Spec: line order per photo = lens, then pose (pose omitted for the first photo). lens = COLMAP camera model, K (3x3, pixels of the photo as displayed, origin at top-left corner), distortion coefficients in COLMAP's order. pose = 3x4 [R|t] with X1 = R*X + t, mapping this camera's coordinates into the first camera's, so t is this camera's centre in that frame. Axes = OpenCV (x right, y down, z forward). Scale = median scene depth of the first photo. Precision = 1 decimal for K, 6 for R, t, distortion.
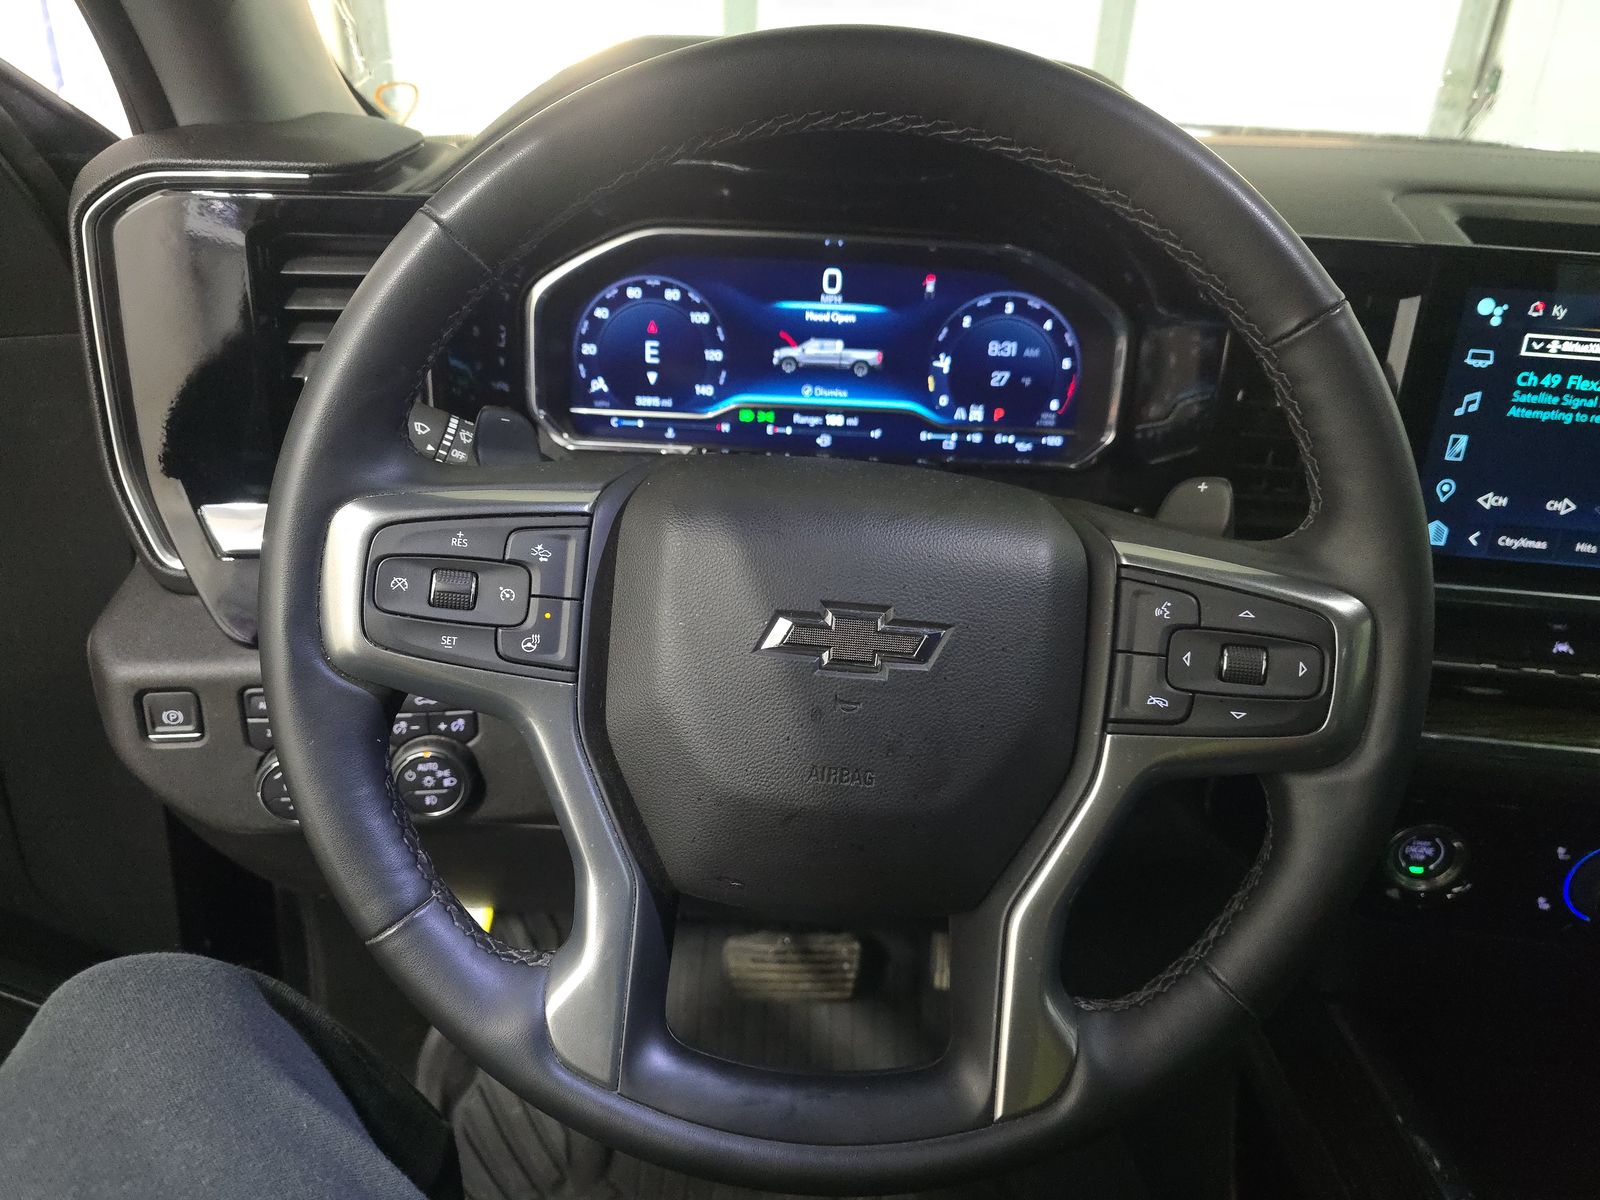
lens RADIAL K [[1092.6, 0, 734.5], [0, 1092.6, 599.8], [0, 0, 1]] dist [0.037583, -0.042642]
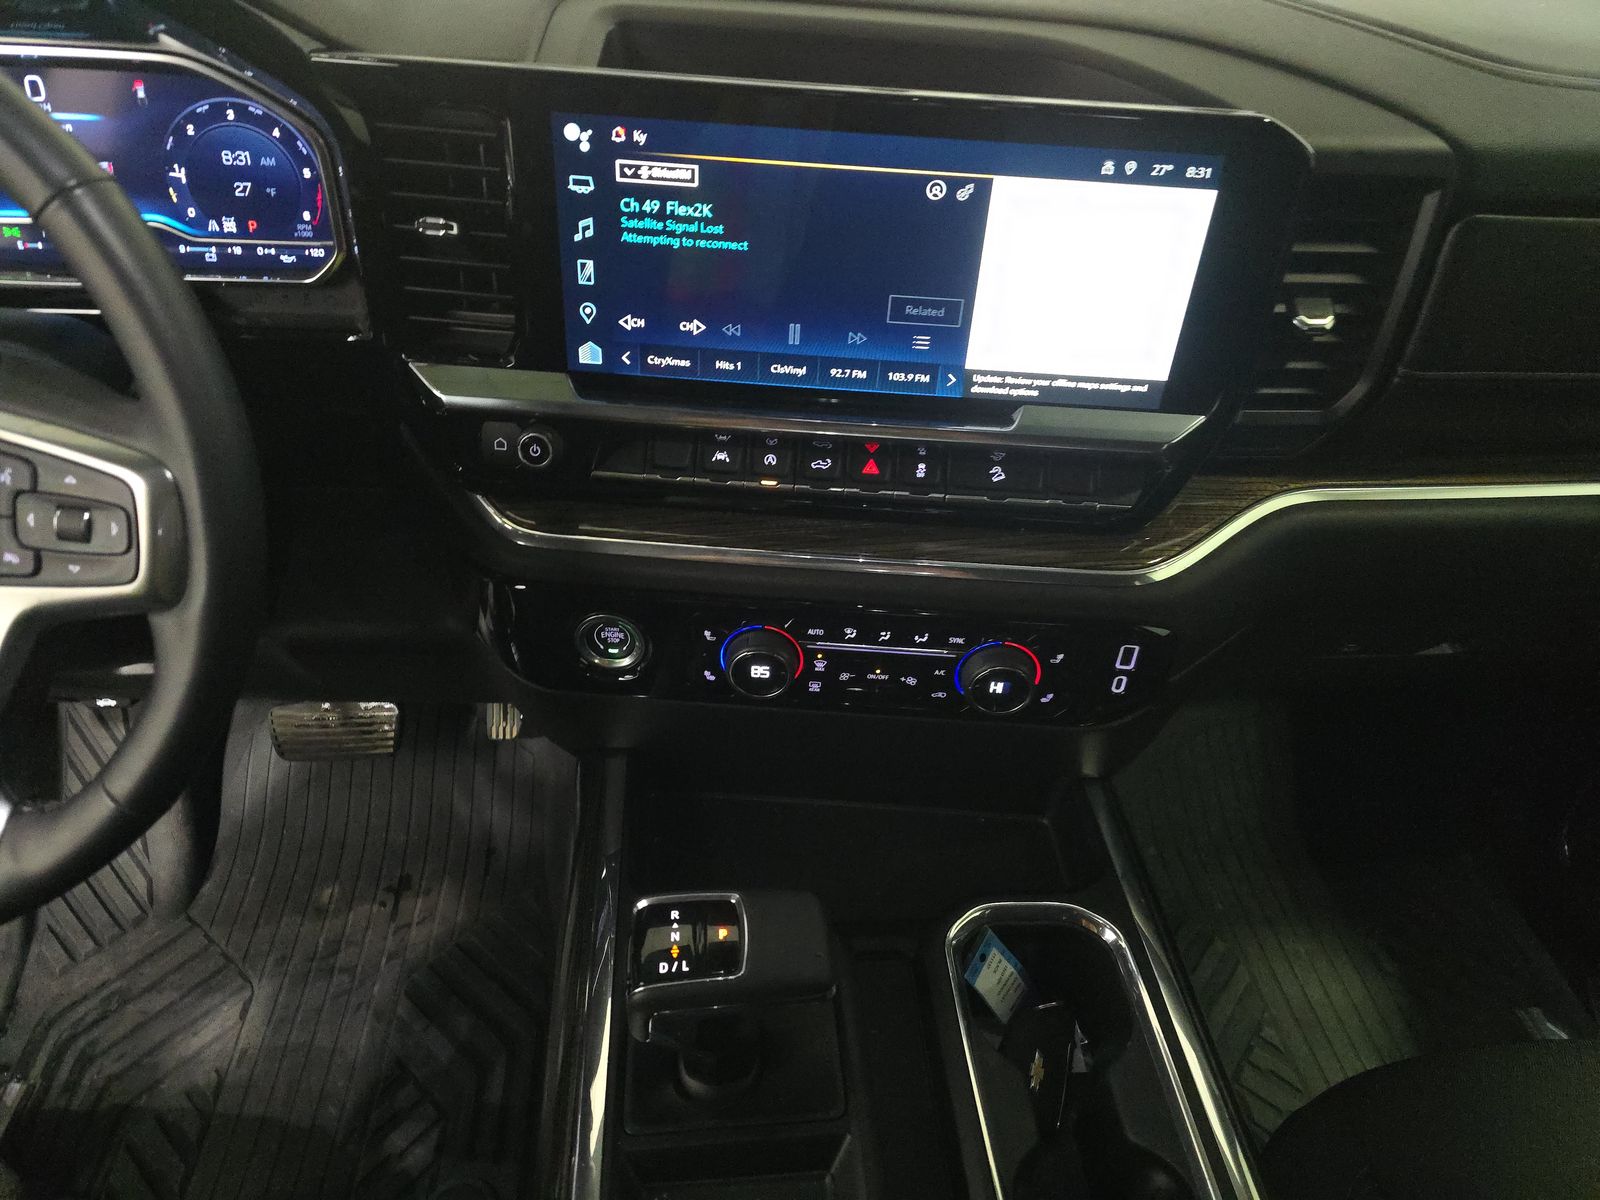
lens RADIAL K [[1092.6, 0, 734.5], [0, 1092.6, 599.8], [0, 0, 1]] dist [0.037583, -0.042642]
pose [[0.997942, -0.035374, 0.053492, 0.732012], [0.021558, 0.970611, 0.239685, -0.082504], [-0.060399, -0.238039, 0.969376, -0.098000]]
